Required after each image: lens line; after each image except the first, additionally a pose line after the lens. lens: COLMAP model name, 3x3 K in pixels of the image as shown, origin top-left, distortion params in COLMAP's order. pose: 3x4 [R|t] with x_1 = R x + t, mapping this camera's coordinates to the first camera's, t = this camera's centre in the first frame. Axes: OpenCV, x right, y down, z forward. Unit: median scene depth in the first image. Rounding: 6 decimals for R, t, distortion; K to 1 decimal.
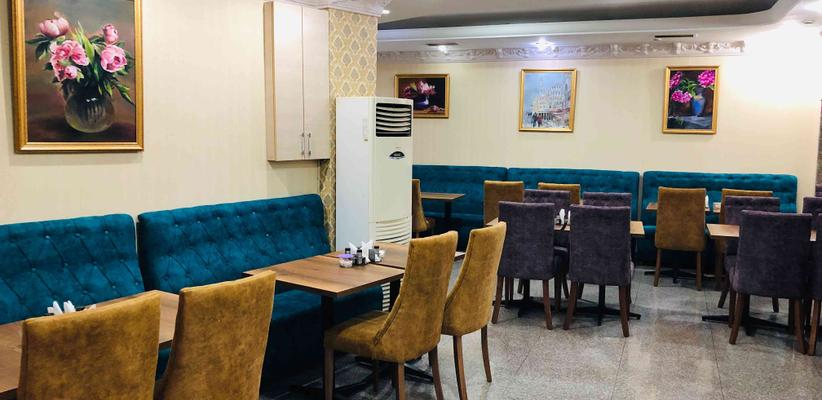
lens RADIAL K [[696.0, 0, 410.0], [0, 696.0, 198.5], [0, 0, 1]] dist [0.012387, 0.073058]
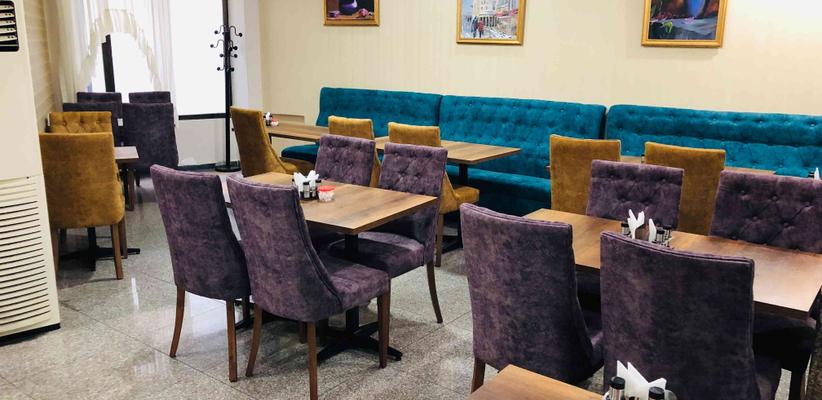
lens RADIAL K [[696.0, 0, 410.3], [0, 696.0, 199.7], [0, 0, 1]] dist [0.012387, 0.073058]
pose [[0.959319, 0.061259, -0.275598, 0.348682], [-0.026952, 0.991588, 0.126594, -0.029174], [0.281035, -0.114016, 0.952901, 0.310695]]
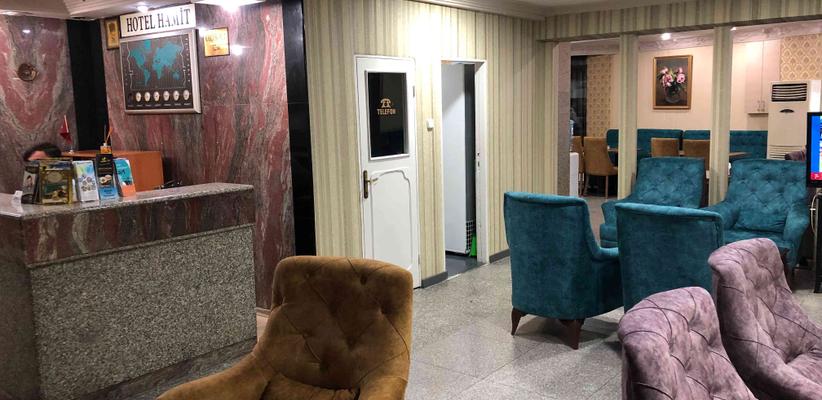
lens RADIAL K [[696.0, 0, 411.6], [0, 696.0, 203.7], [0, 0, 1]] dist [0.012387, 0.073058]
pose [[-0.313847, 0.124388, -0.941290, 2.668665], [-0.080617, 0.984310, 0.156952, -0.040957], [0.946045, 0.125143, -0.298895, 0.797465]]
